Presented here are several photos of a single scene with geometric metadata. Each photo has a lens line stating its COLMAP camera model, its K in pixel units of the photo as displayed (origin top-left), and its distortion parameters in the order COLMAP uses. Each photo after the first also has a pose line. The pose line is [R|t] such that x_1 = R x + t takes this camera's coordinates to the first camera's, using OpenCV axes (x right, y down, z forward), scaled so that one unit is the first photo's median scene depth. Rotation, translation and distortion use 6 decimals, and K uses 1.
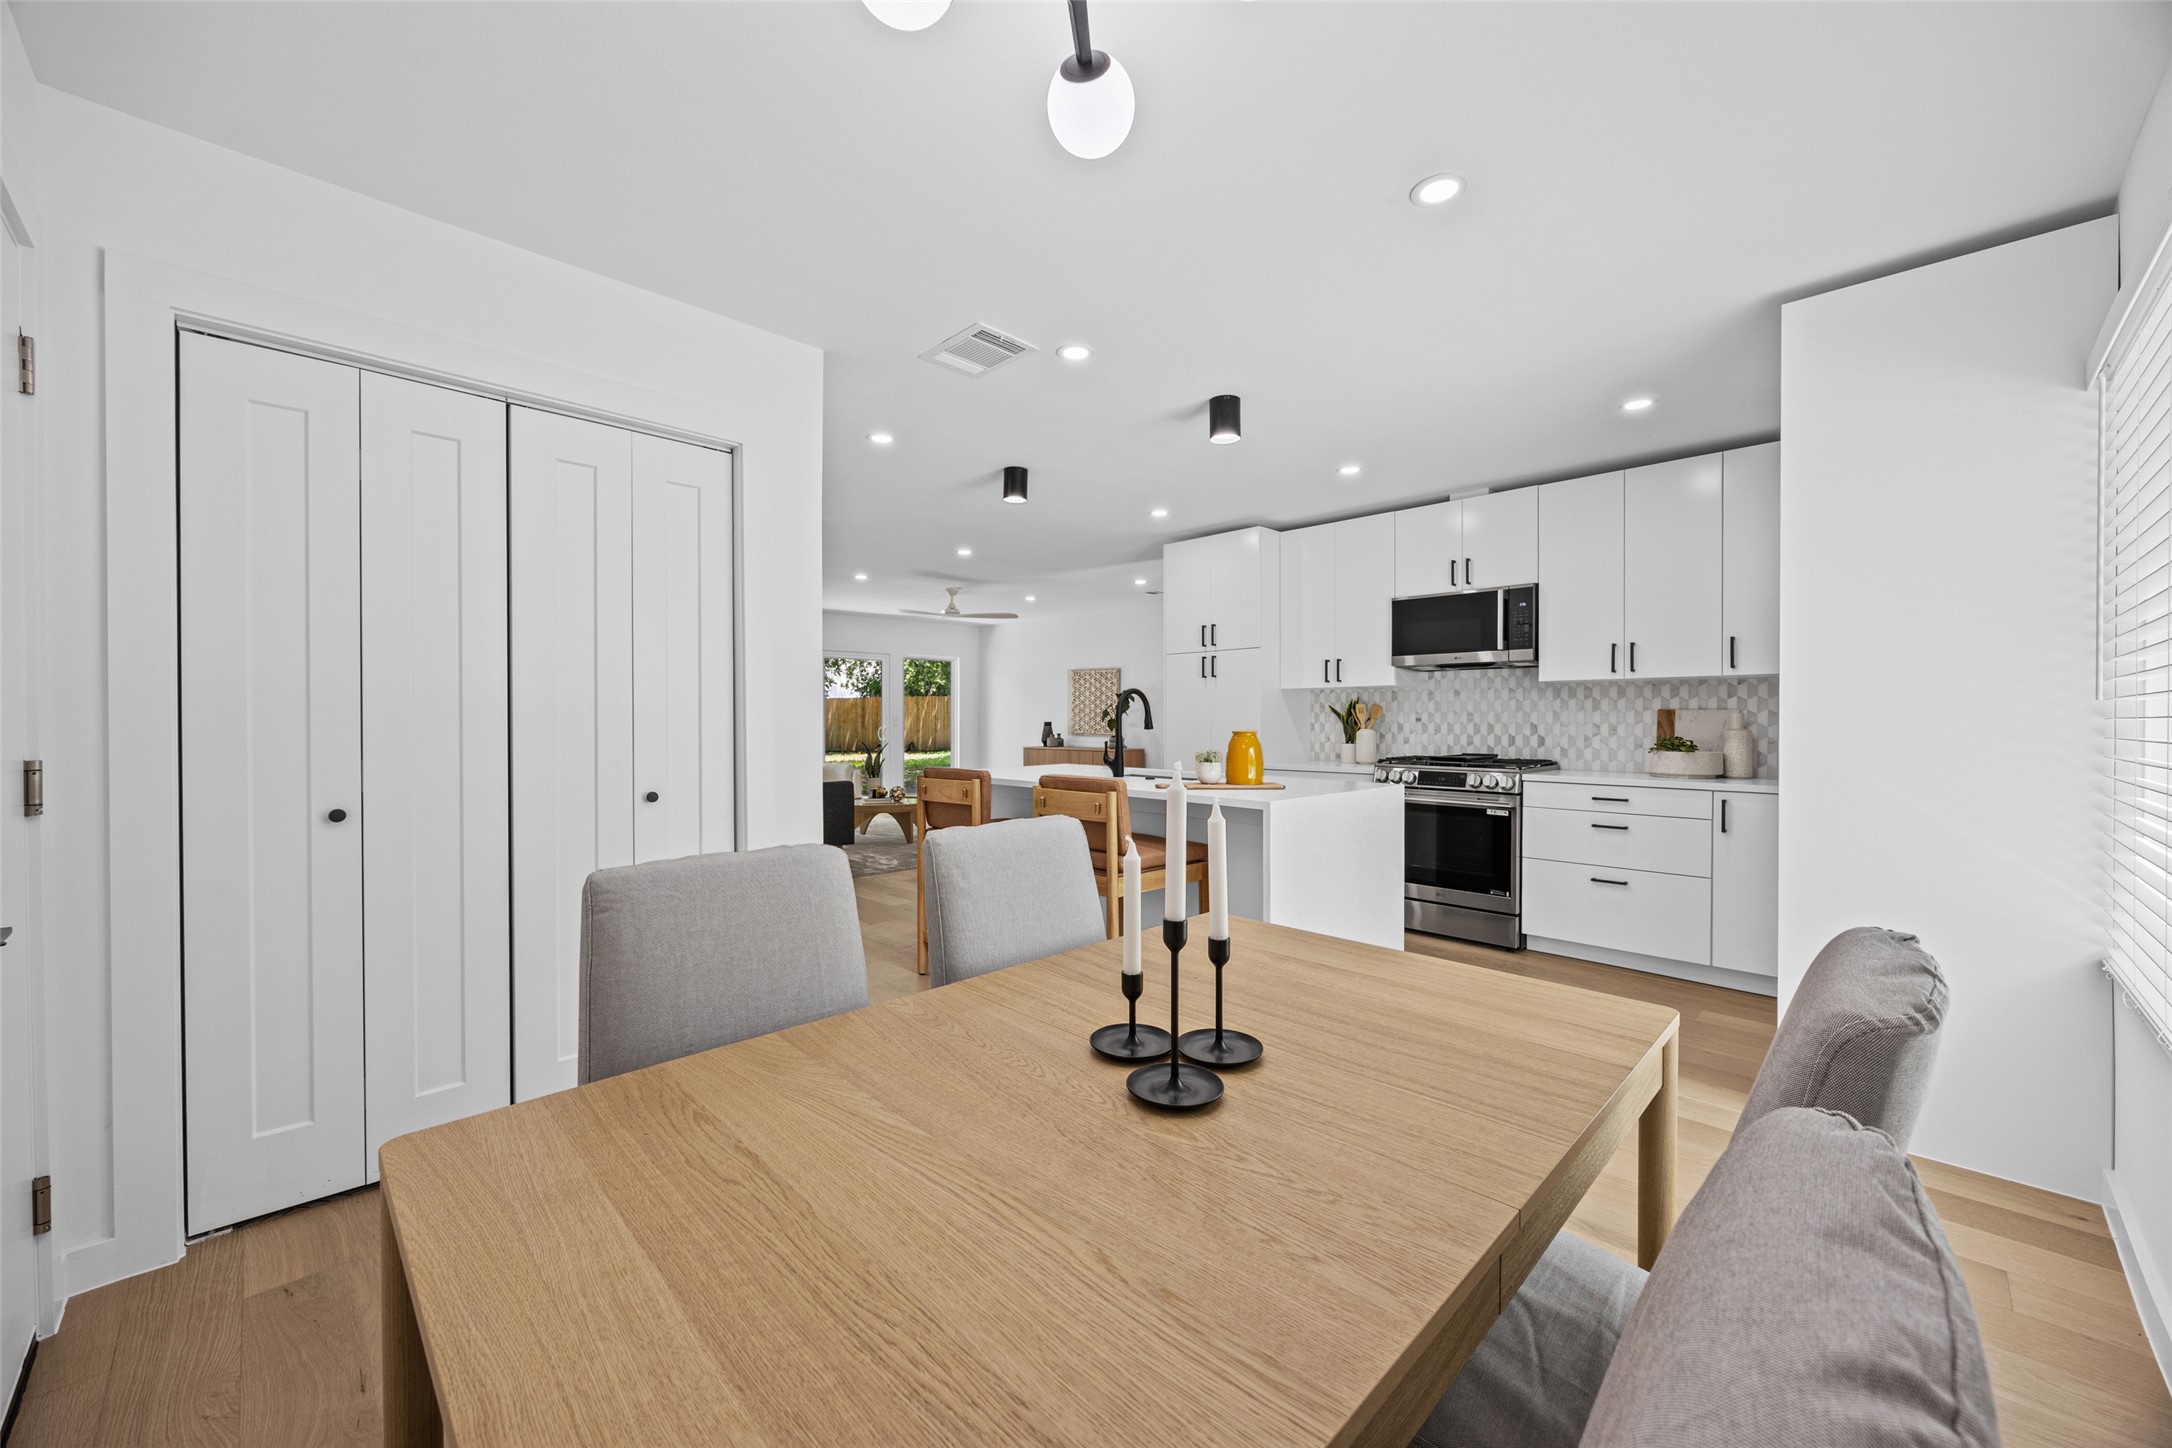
lens RADIAL K [[838.7, 0, 1081.9], [0, 838.7, 731.8], [0, 0, 1]] dist [-0.002697, -0.000730]
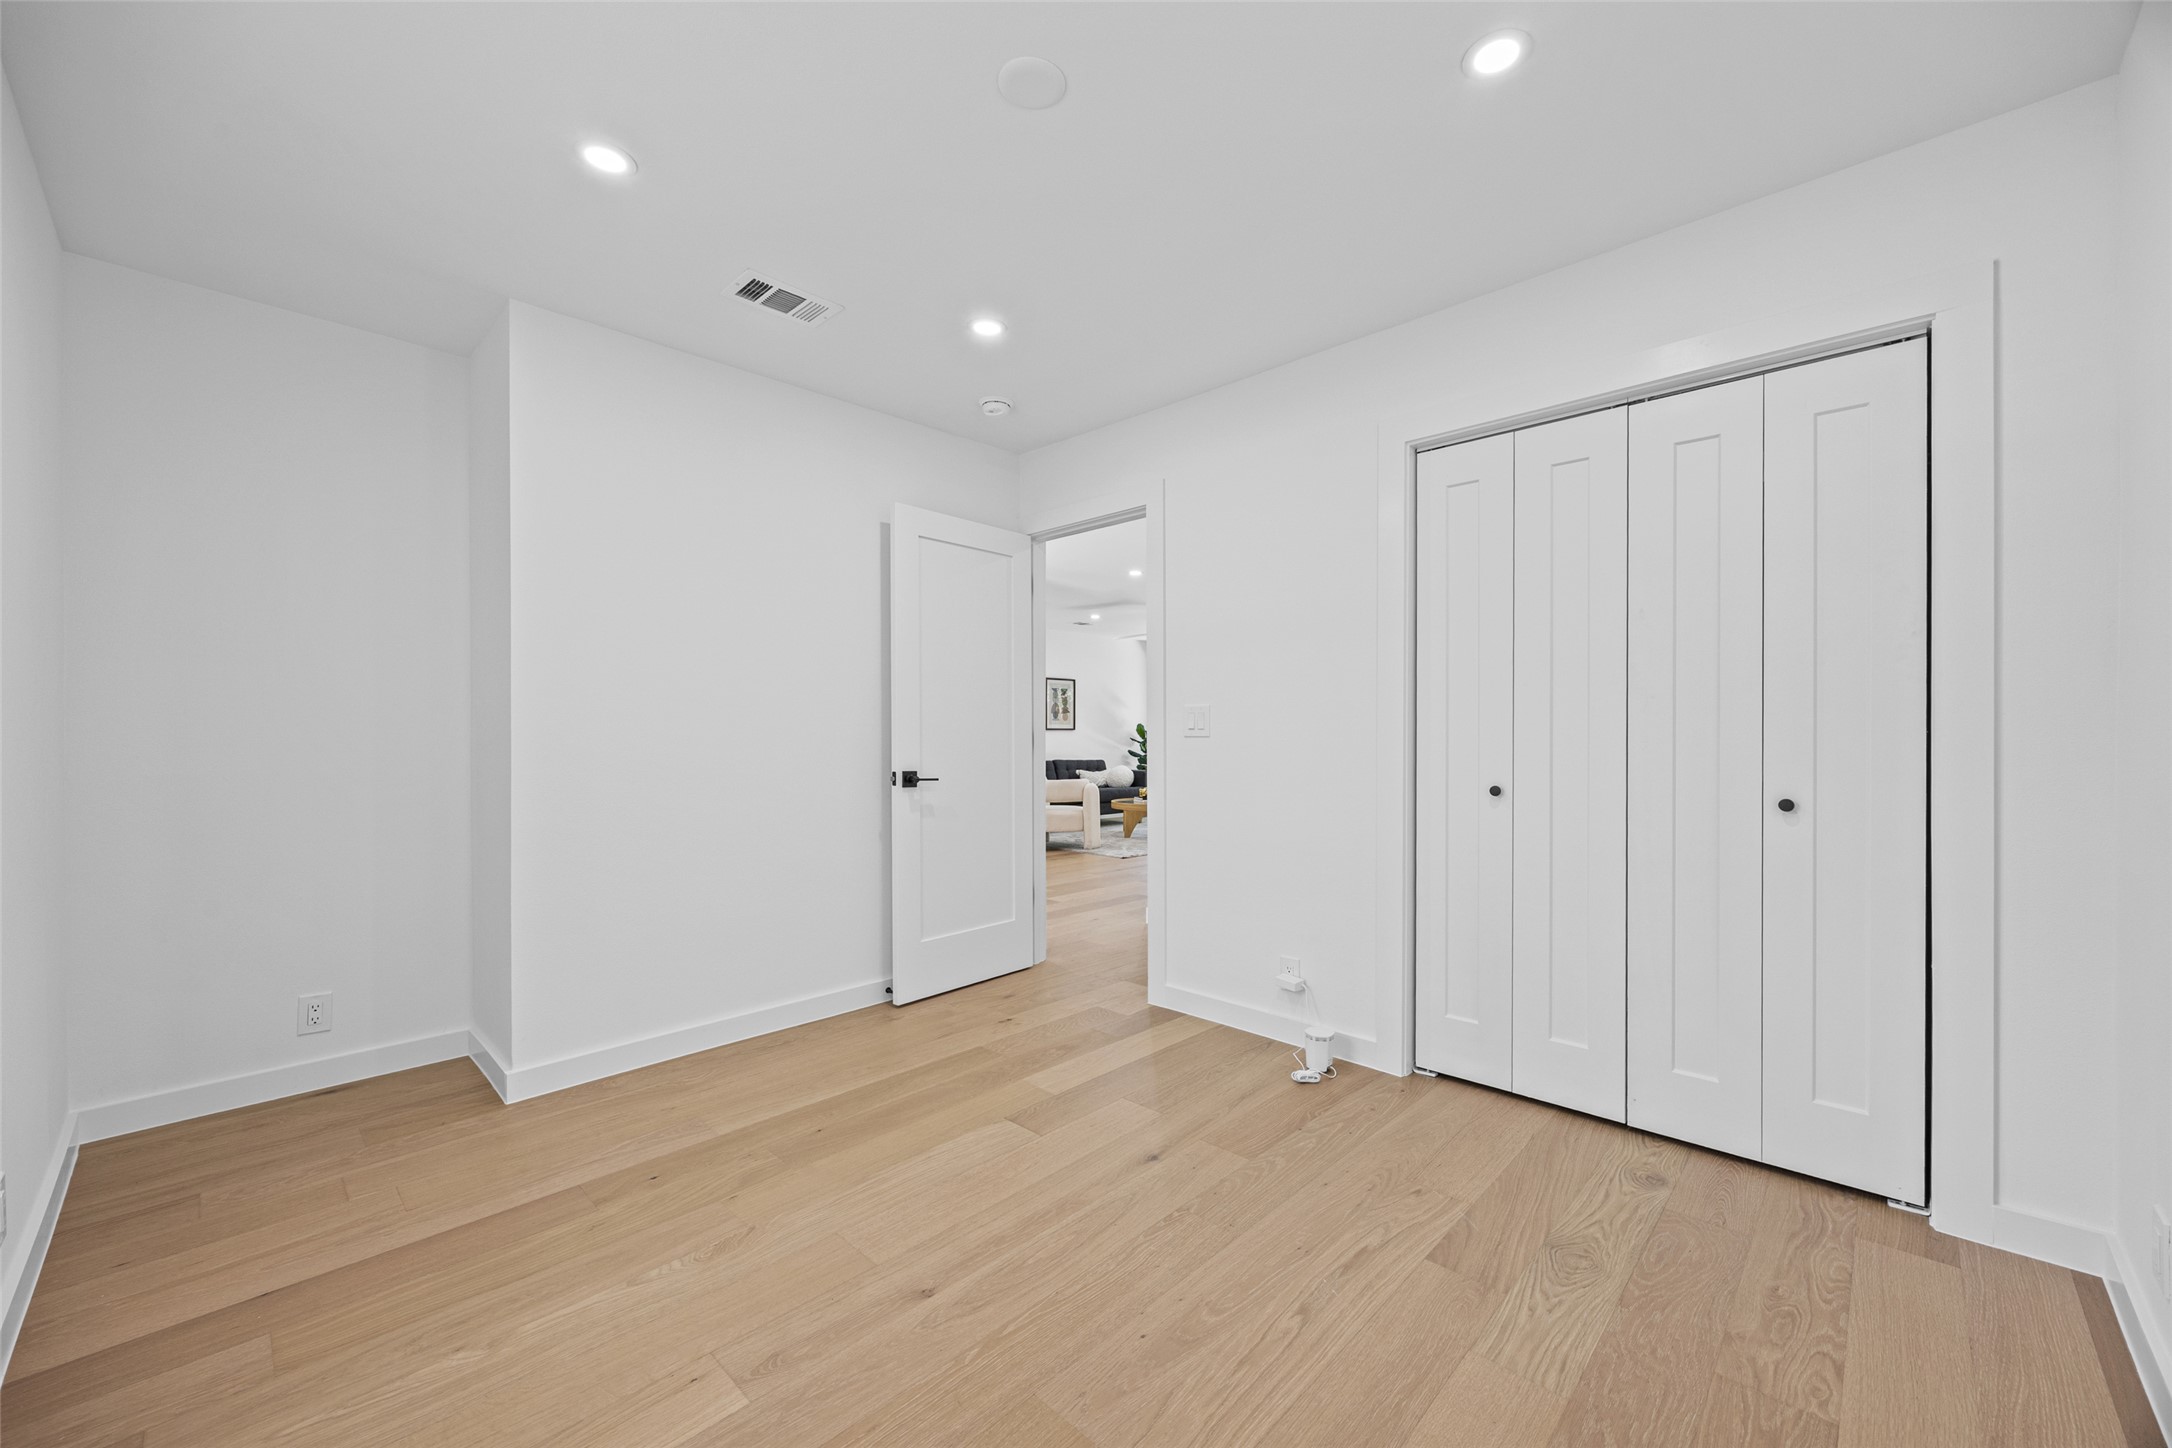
lens RADIAL K [[838.7, 0, 1081.8], [0, 838.7, 722.0], [0, 0, 1]] dist [-0.002697, -0.000730]
pose [[0.024623, 0.001523, -0.999696, 0.361162], [0.000292, 0.999999, 0.001530, -0.008261], [0.999697, -0.000330, 0.024623, 0.329264]]
